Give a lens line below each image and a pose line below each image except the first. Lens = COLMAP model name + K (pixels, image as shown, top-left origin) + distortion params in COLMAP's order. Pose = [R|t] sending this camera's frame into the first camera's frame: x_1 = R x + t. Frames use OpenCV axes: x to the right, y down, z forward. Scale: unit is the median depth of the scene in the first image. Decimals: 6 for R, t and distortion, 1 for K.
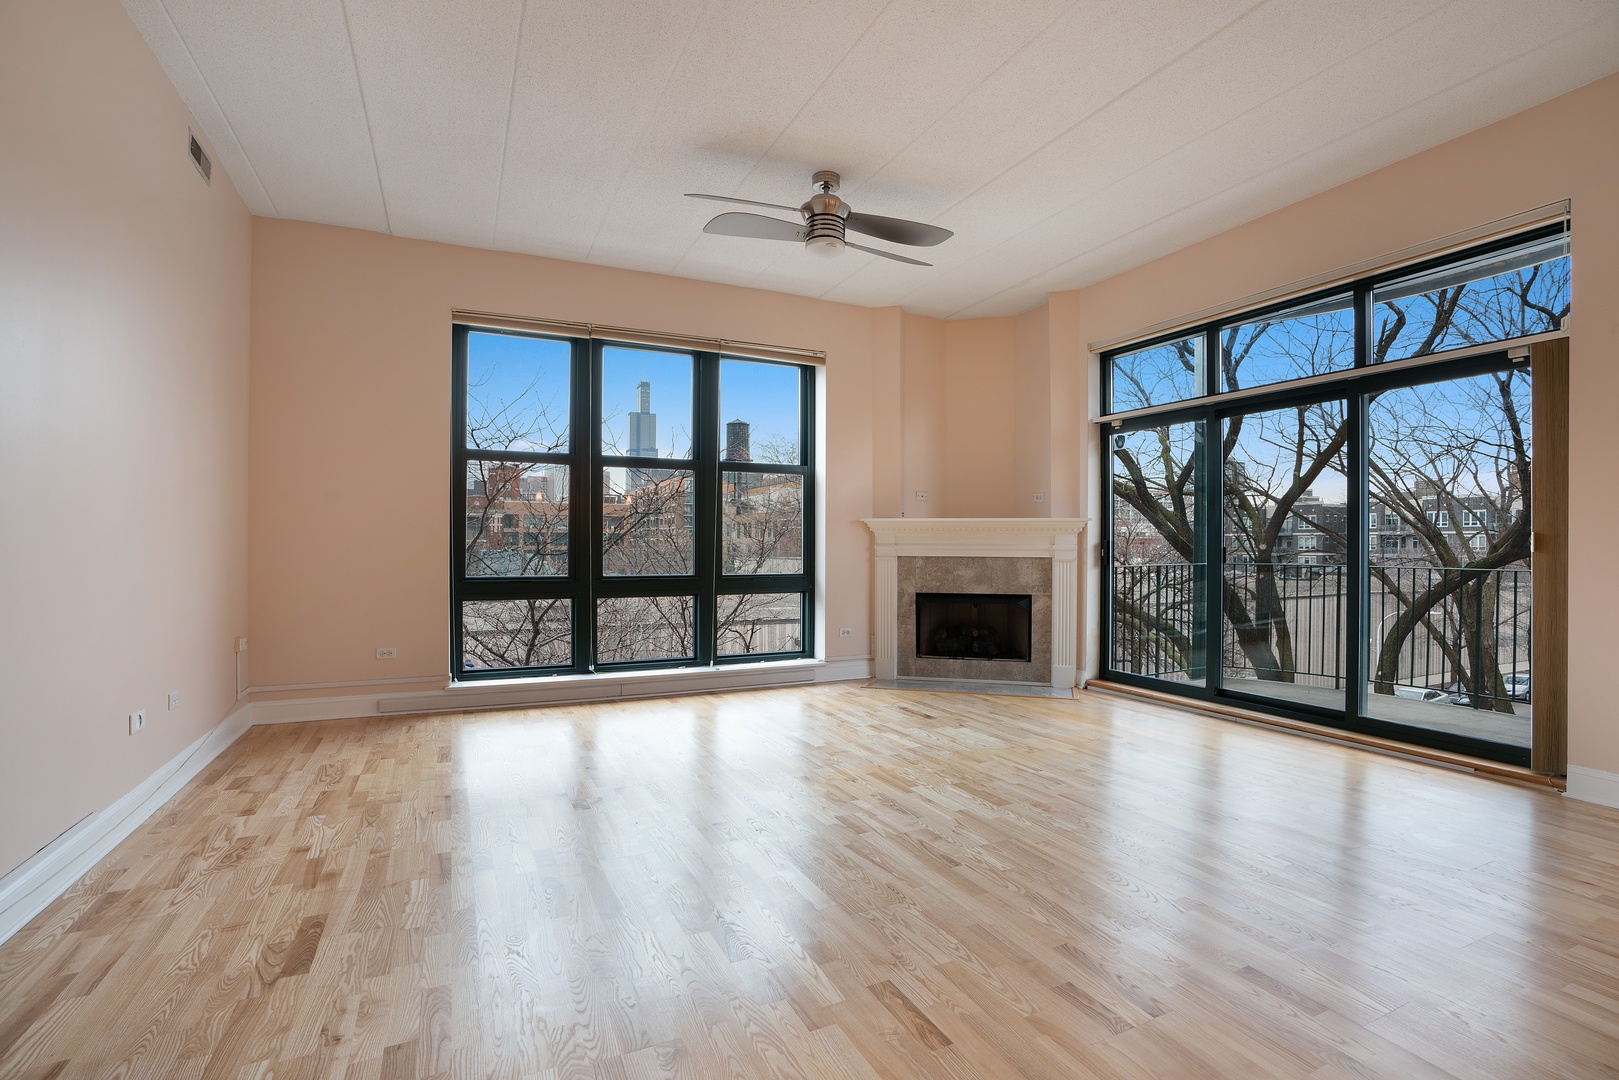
lens RADIAL K [[744.6, 0, 809.5], [0, 744.6, 540.0], [0, 0, 1]] dist [-0.075487, 0.032066]
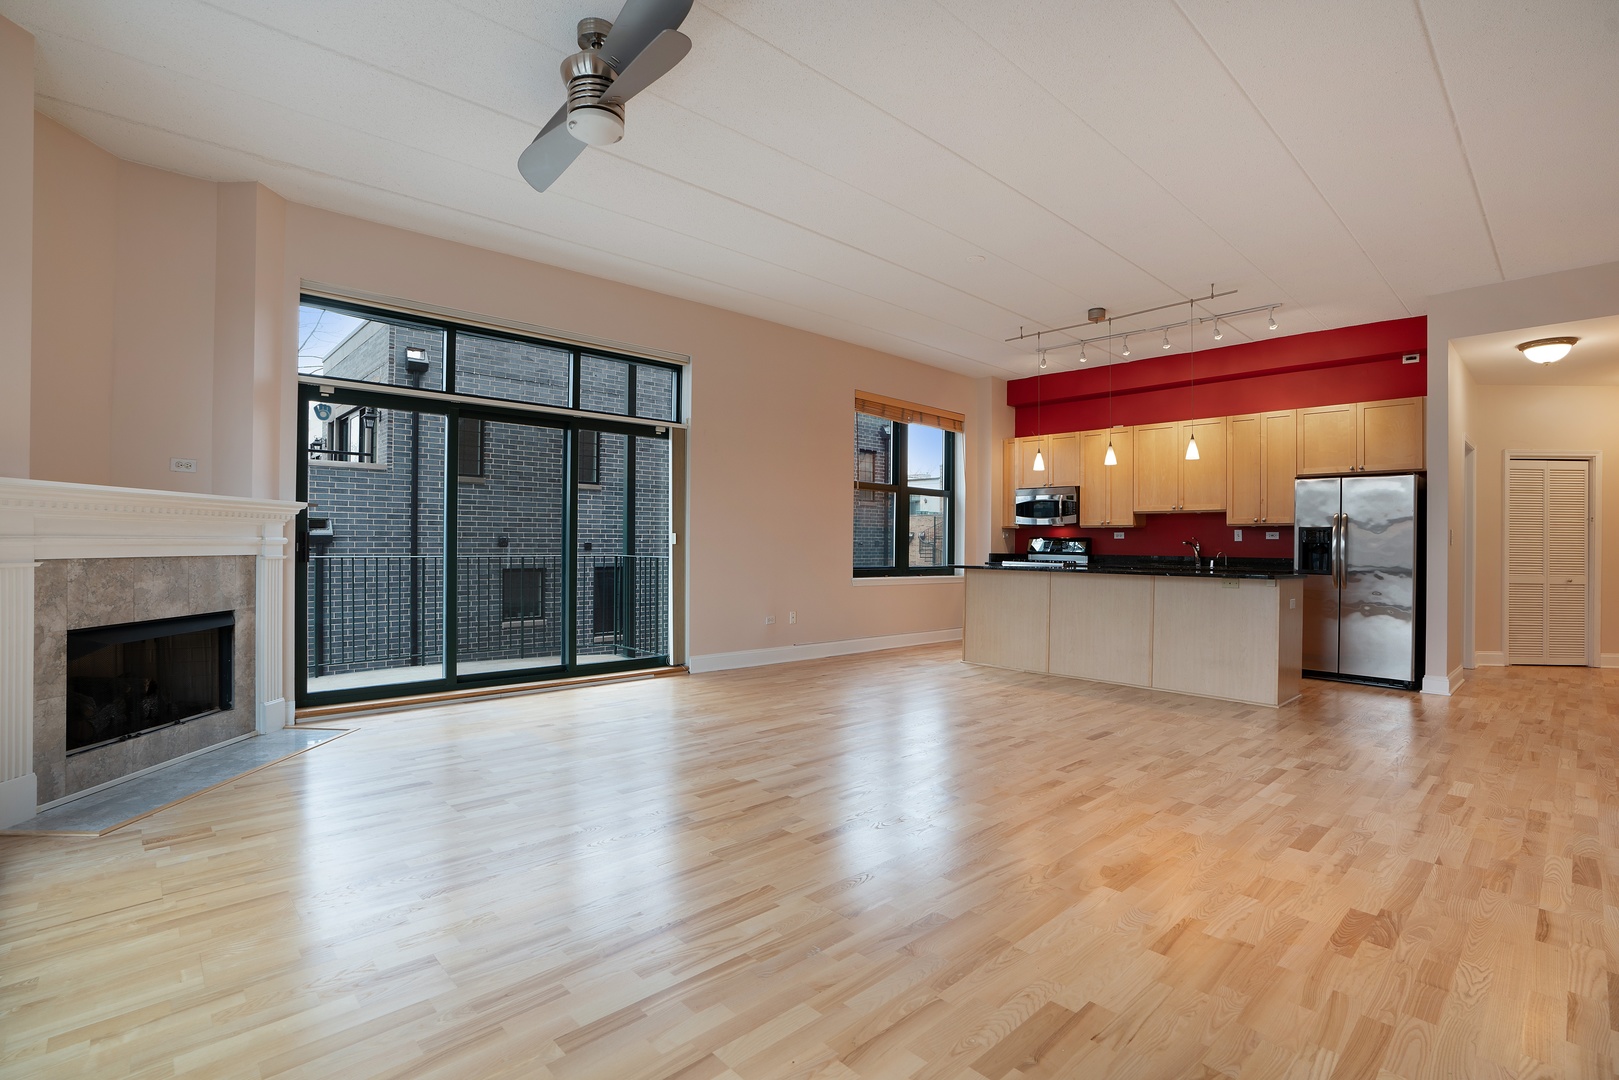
lens RADIAL K [[744.6, 0, 809.5], [0, 744.6, 540.0], [0, 0, 1]] dist [-0.075487, 0.032066]
pose [[-0.287414, -0.001128, 0.957806, -0.498743], [-0.014510, 0.999890, -0.003177, 0.003548], [-0.957697, -0.014810, -0.287398, 0.698314]]
